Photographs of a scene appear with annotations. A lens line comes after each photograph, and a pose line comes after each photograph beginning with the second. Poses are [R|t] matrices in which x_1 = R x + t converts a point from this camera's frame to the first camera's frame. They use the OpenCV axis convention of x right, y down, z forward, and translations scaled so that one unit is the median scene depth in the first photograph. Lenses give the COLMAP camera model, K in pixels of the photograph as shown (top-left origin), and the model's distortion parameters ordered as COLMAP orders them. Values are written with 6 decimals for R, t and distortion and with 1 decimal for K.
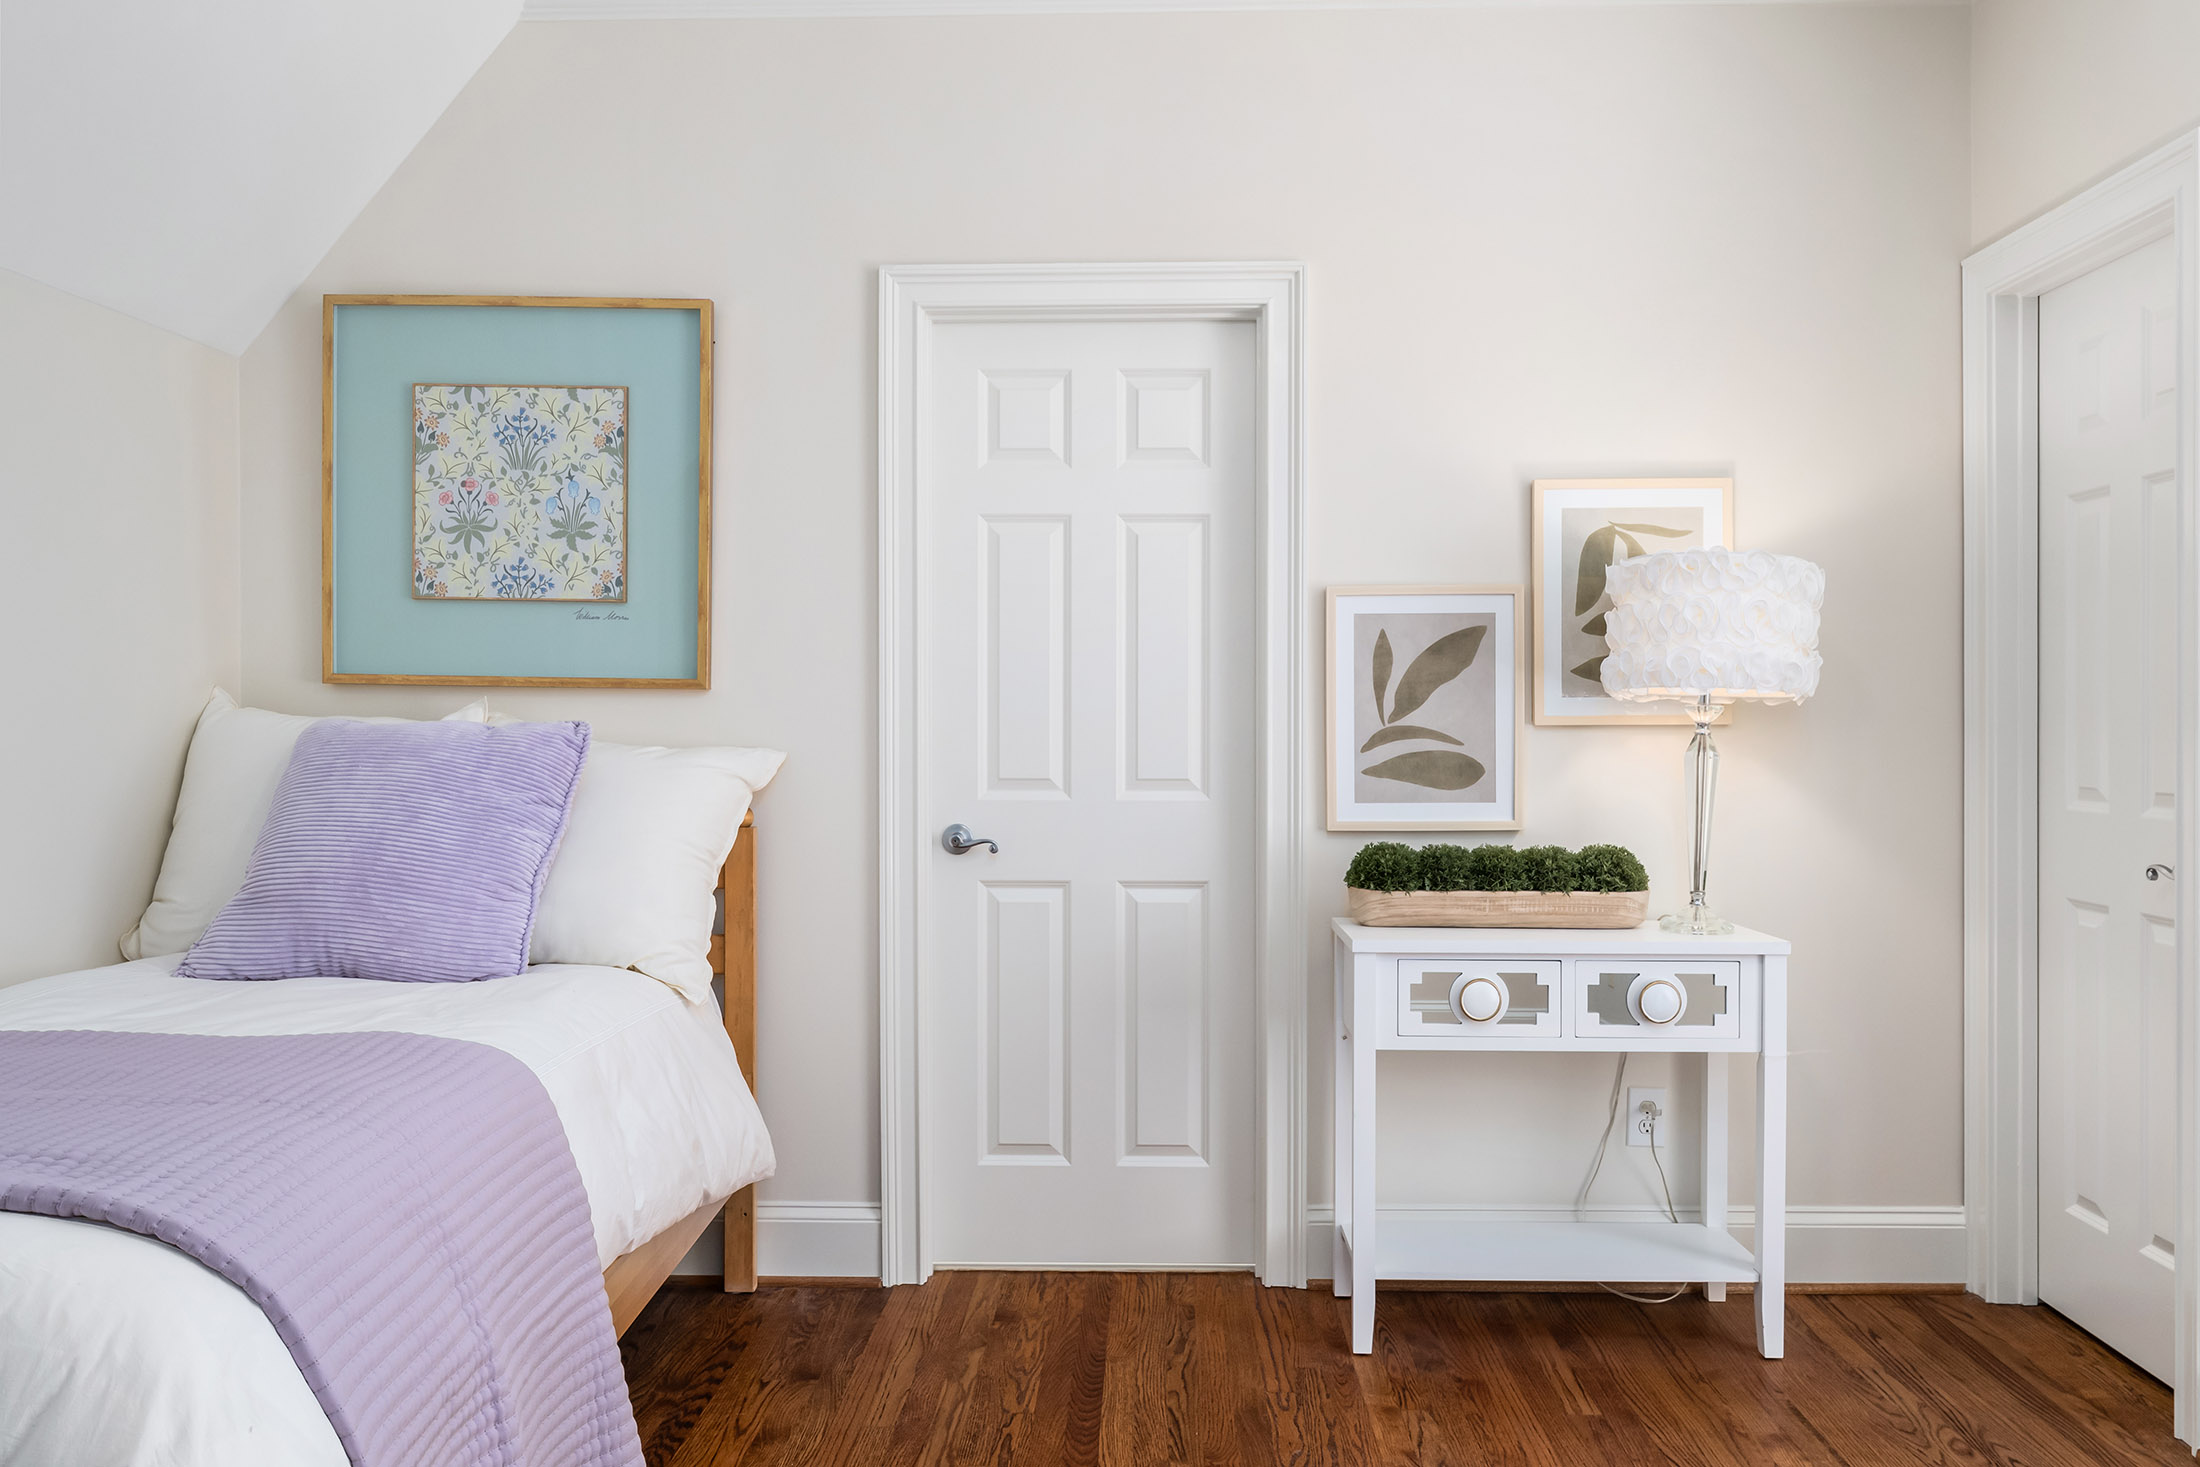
lens RADIAL K [[1638.3, 0, 1099.9], [0, 1638.3, 722.9], [0, 0, 1]] dist [-0.001081, 0.006451]
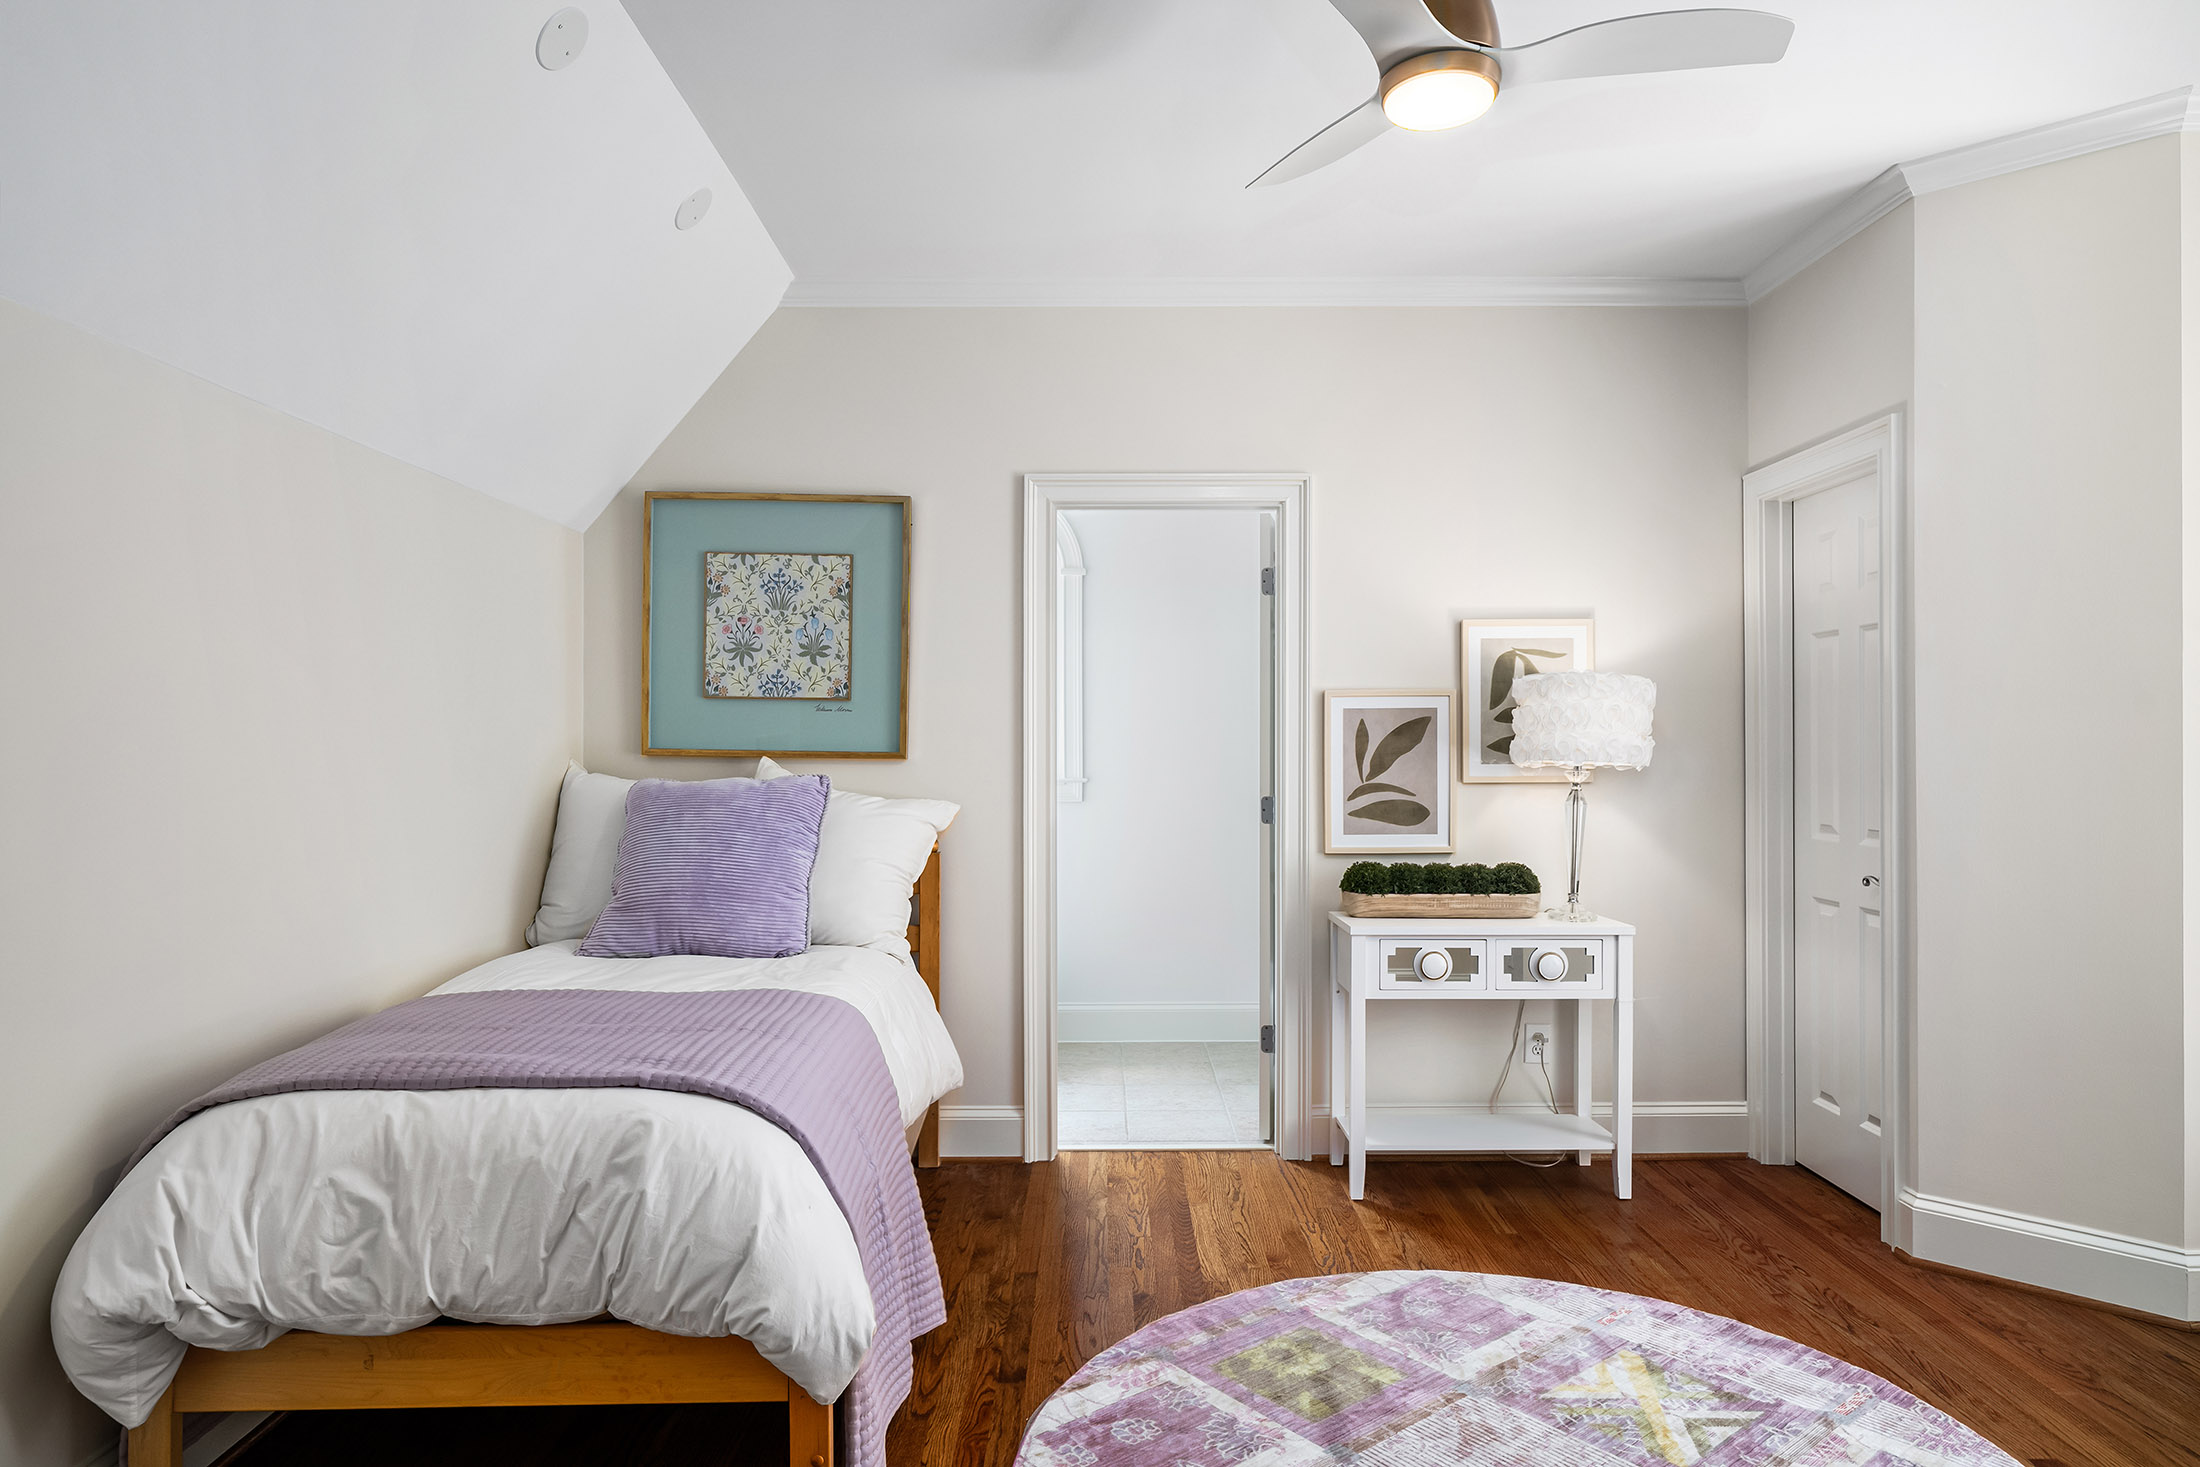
lens RADIAL K [[1291.3, 0, 1099.4], [0, 1291.3, 744.9], [0, 0, 1]] dist [0.005557, -0.004226]
pose [[0.999632, -0.001529, 0.027089, -0.106679], [0.001680, 0.999983, -0.005546, -0.028936], [-0.027080, 0.005589, 0.999618, -0.186859]]
